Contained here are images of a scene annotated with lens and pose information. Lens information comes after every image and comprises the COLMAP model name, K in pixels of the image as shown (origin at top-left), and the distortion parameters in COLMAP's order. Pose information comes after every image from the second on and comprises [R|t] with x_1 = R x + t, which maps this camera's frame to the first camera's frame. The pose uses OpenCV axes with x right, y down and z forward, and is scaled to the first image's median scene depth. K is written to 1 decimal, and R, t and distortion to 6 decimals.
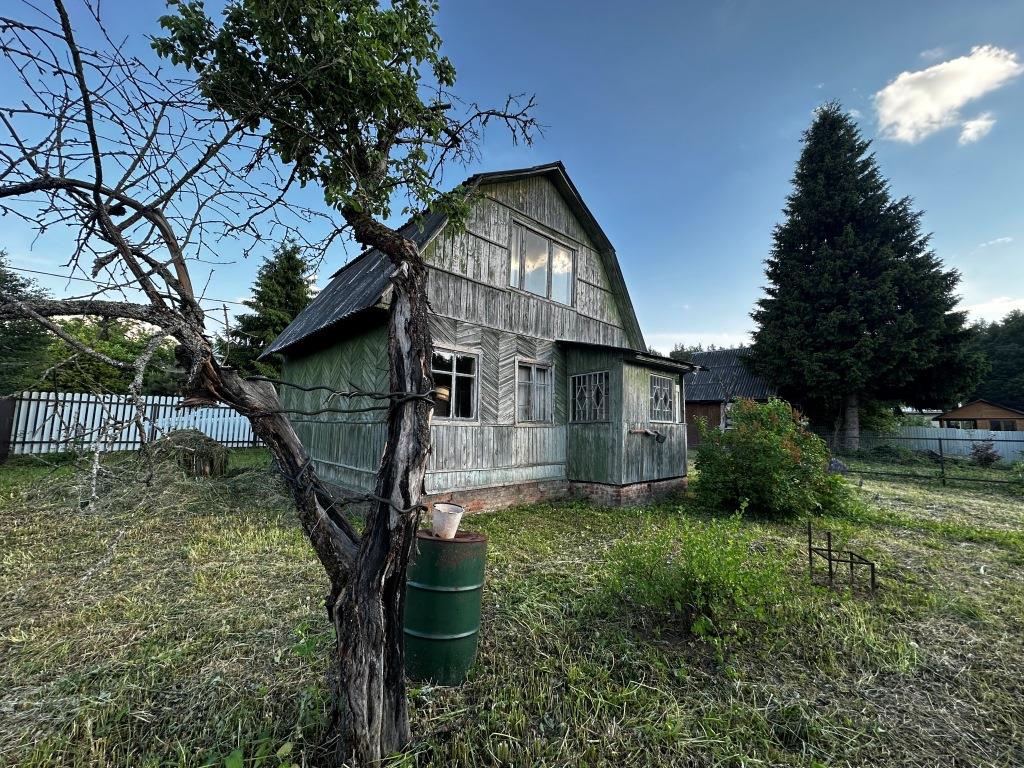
lens RADIAL K [[408.8, 0, 510.5], [0, 408.8, 383.3], [0, 0, 1]] dist [-0.001375, 0.000303]
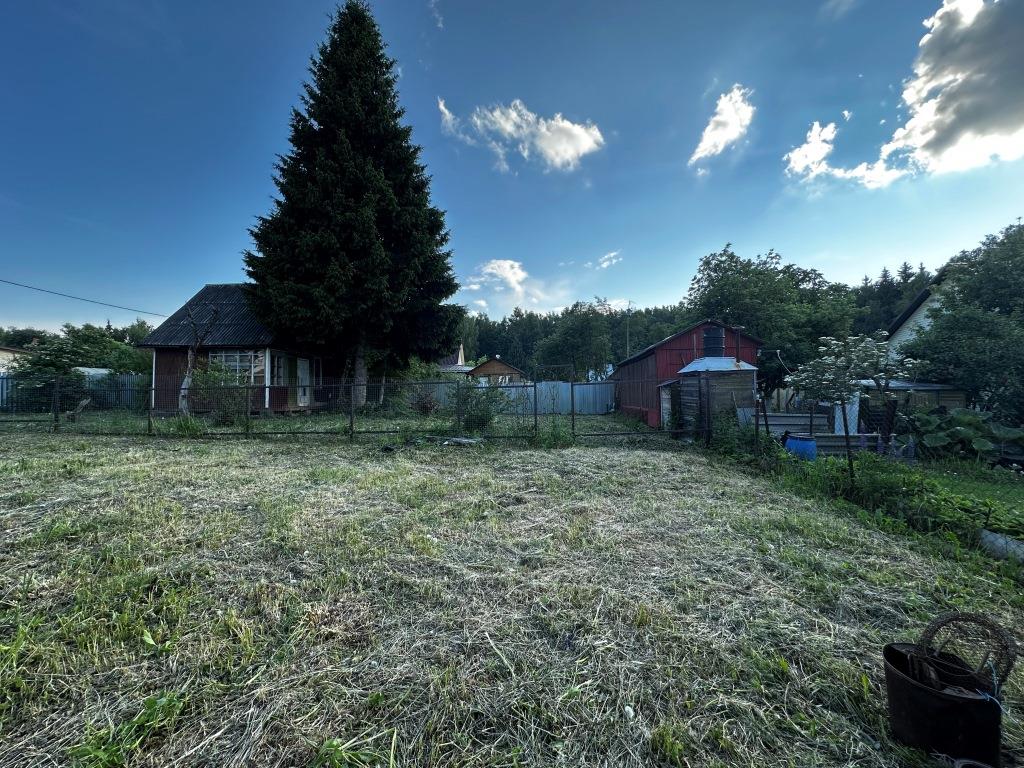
lens RADIAL K [[408.8, 0, 511.1], [0, 408.8, 382.4], [0, 0, 1]] dist [-0.001375, 0.000303]
pose [[0.742547, -0.010340, 0.669715, 1.187419], [-0.040824, 0.997323, 0.060662, 0.109319], [-0.668549, -0.072385, 0.740137, 0.303885]]
